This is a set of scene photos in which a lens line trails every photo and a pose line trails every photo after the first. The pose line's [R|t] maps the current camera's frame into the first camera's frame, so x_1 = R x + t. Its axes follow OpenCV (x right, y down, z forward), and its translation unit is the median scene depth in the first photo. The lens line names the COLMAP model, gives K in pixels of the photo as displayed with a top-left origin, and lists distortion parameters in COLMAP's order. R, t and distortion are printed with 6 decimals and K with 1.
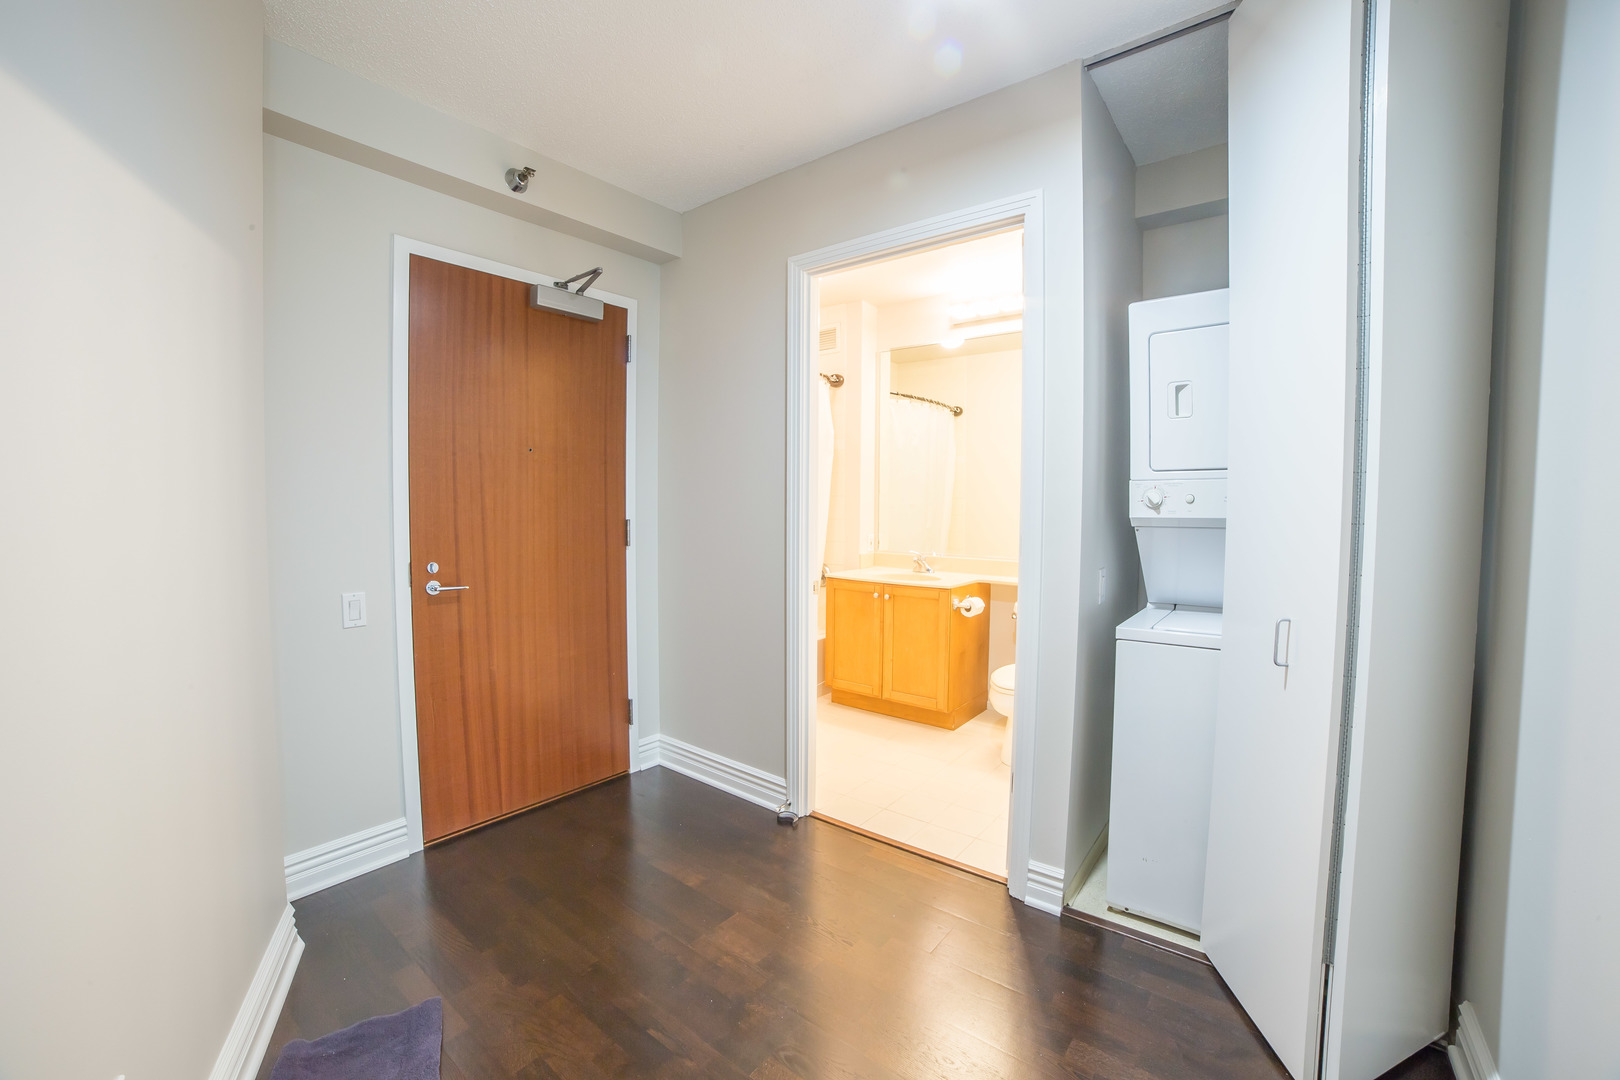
lens RADIAL K [[653.3, 0, 810.0], [0, 653.3, 540.0], [0, 0, 1]] dist [-0.093367, 0.000001]
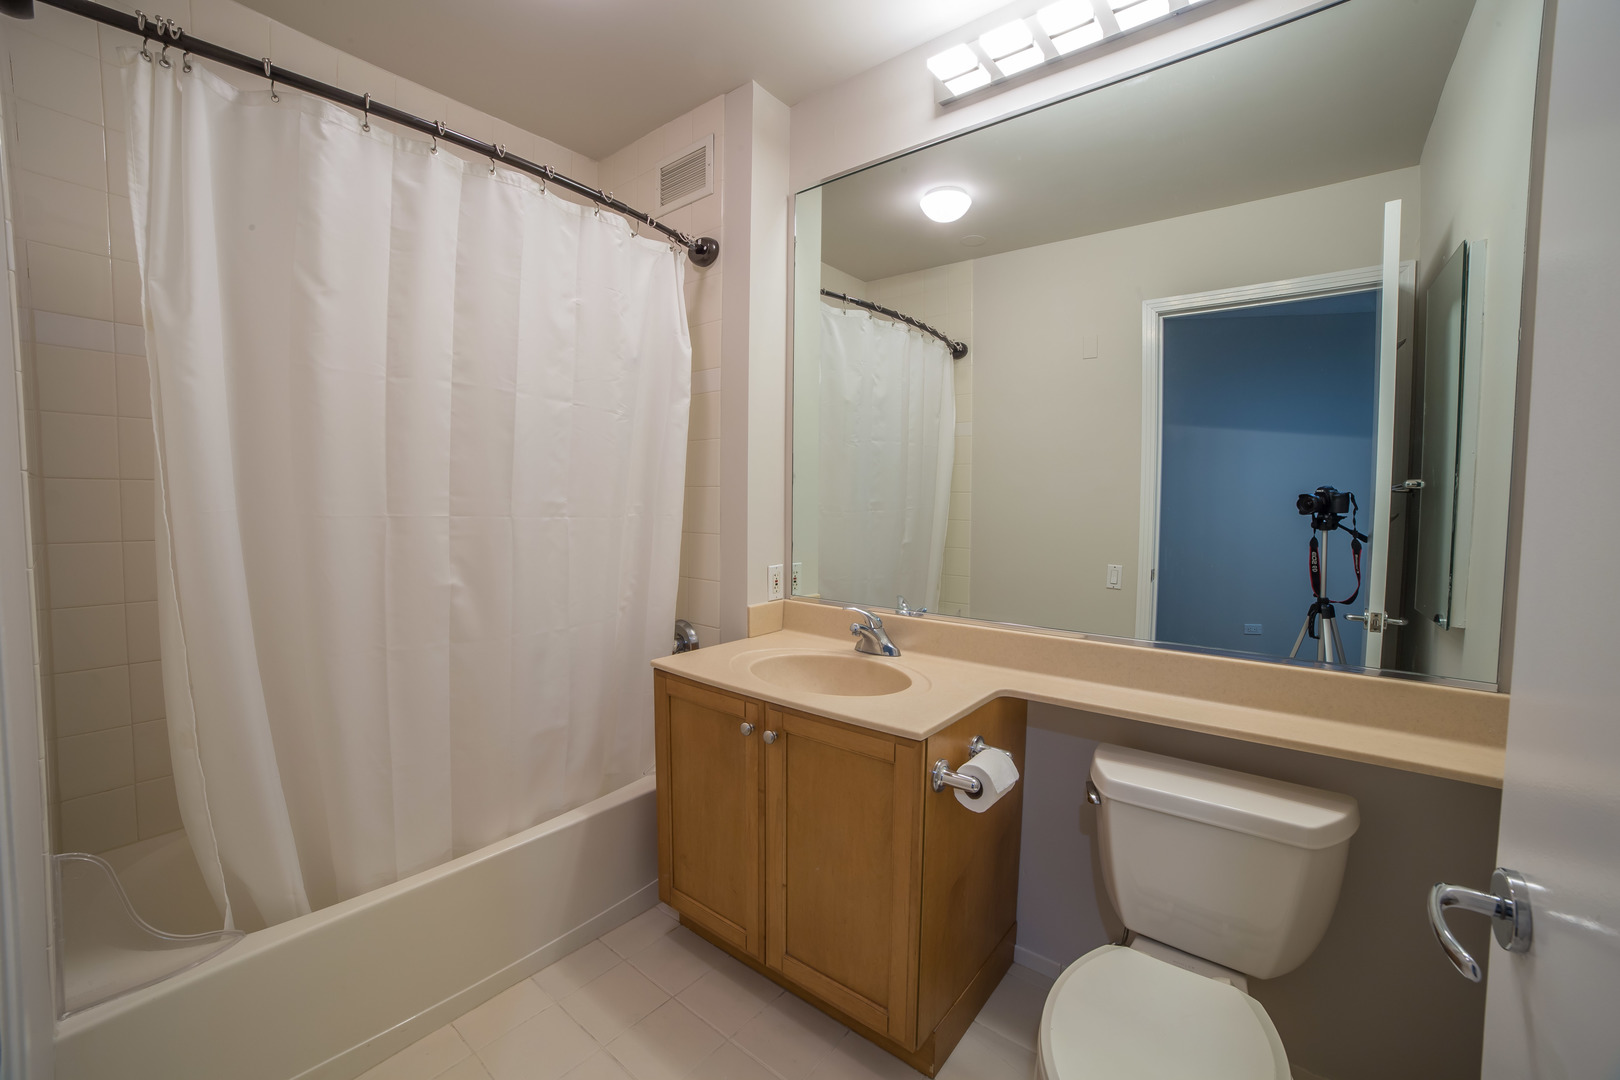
lens RADIAL K [[653.3, 0, 810.0], [0, 653.3, 540.0], [0, 0, 1]] dist [-0.093367, 0.000001]
pose [[0.999934, 0.002887, -0.011097, 0.144063], [-0.002903, 0.999995, -0.001410, -0.031148], [0.011092, 0.001442, 0.999937, 0.595037]]
